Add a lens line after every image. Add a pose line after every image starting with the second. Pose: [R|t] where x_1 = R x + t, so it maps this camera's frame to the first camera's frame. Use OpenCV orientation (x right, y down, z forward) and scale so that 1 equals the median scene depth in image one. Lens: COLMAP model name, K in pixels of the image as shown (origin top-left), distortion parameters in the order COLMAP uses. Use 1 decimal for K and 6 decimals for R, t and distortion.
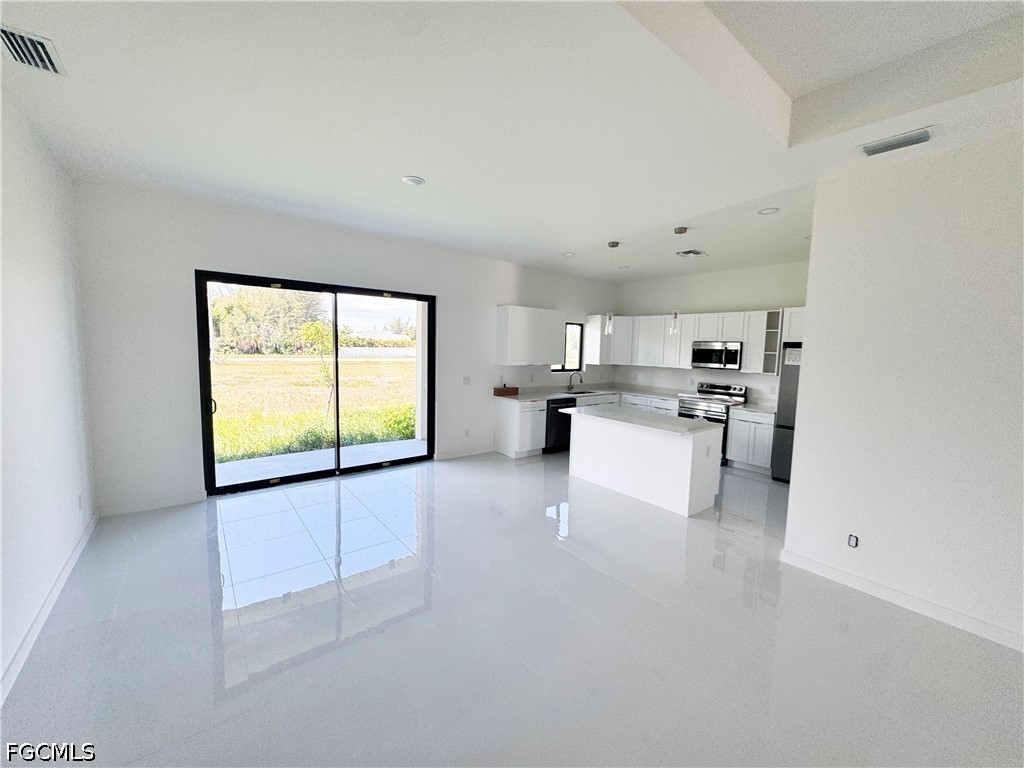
lens RADIAL K [[408.6, 0, 512.0], [0, 408.6, 384.0], [0, 0, 1]] dist [-0.002176, -0.000155]
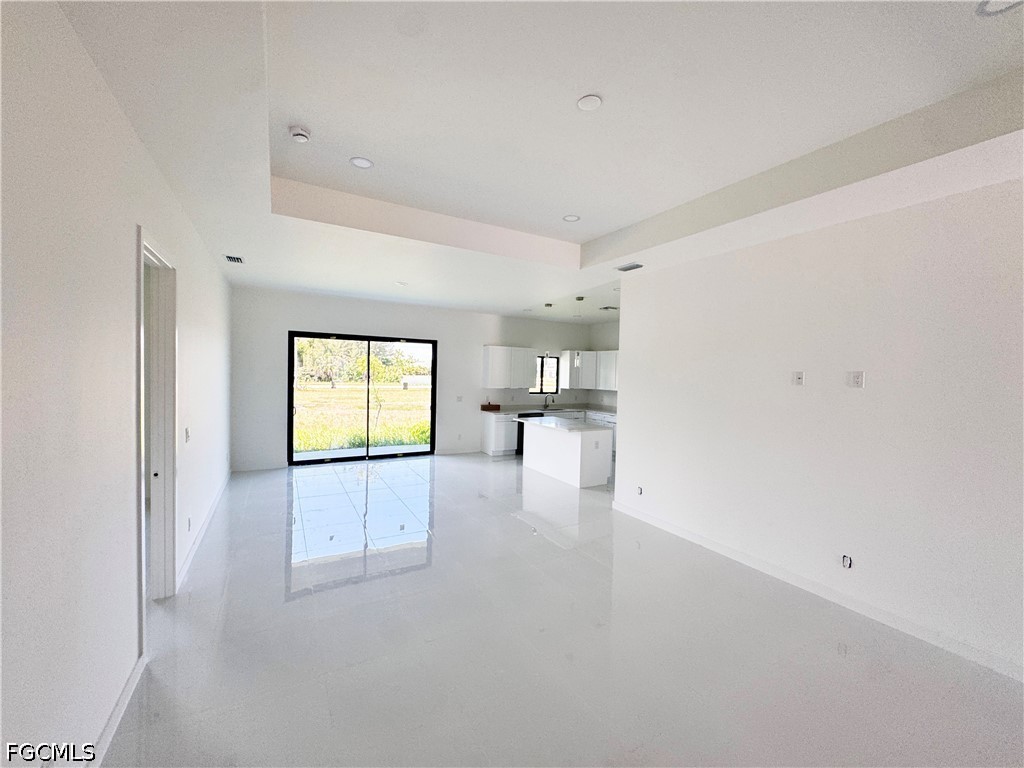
lens RADIAL K [[412.5, 0, 512.0], [0, 412.5, 384.0], [0, 0, 1]] dist [0.000598, -0.000033]
pose [[0.988844, 0.002138, -0.148937, 0.261890], [-0.012444, 0.997587, -0.068298, 0.032769], [0.148432, 0.069389, 0.986485, -0.353862]]
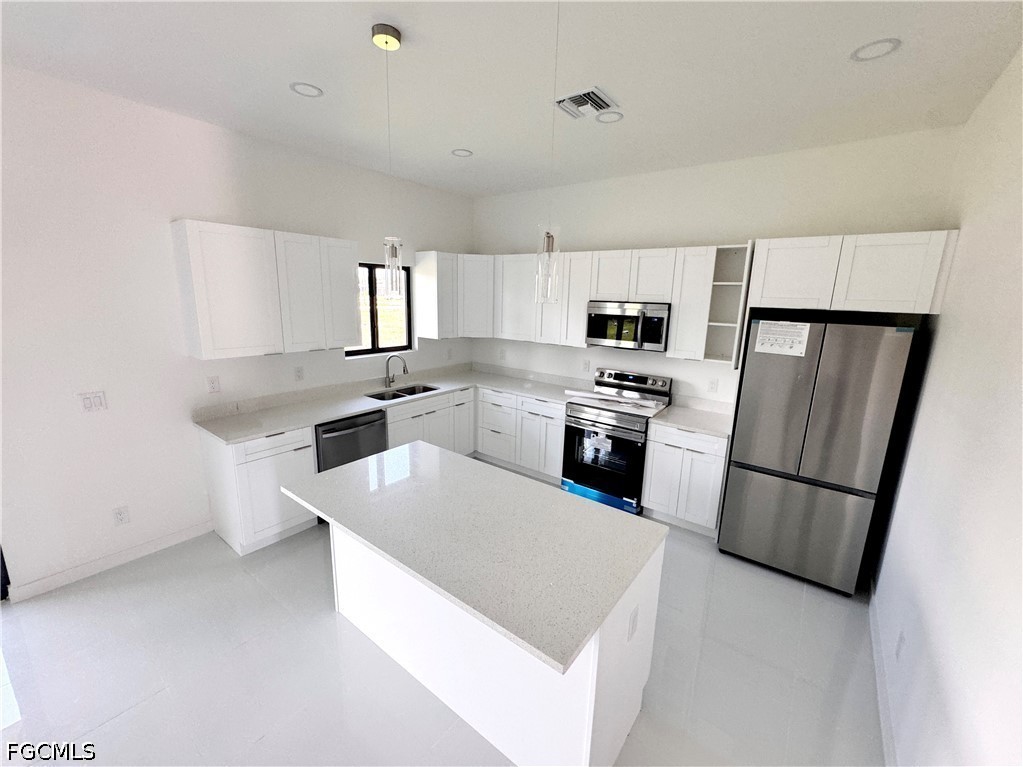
lens RADIAL K [[412.1, 0, 511.5], [0, 412.1, 383.5], [0, 0, 1]] dist [0.000598, -0.000033]
pose [[0.968942, -0.055054, 0.241083, 0.193280], [0.023660, 0.991069, 0.131231, -0.067817], [-0.246154, -0.121452, 0.961591, 0.458086]]
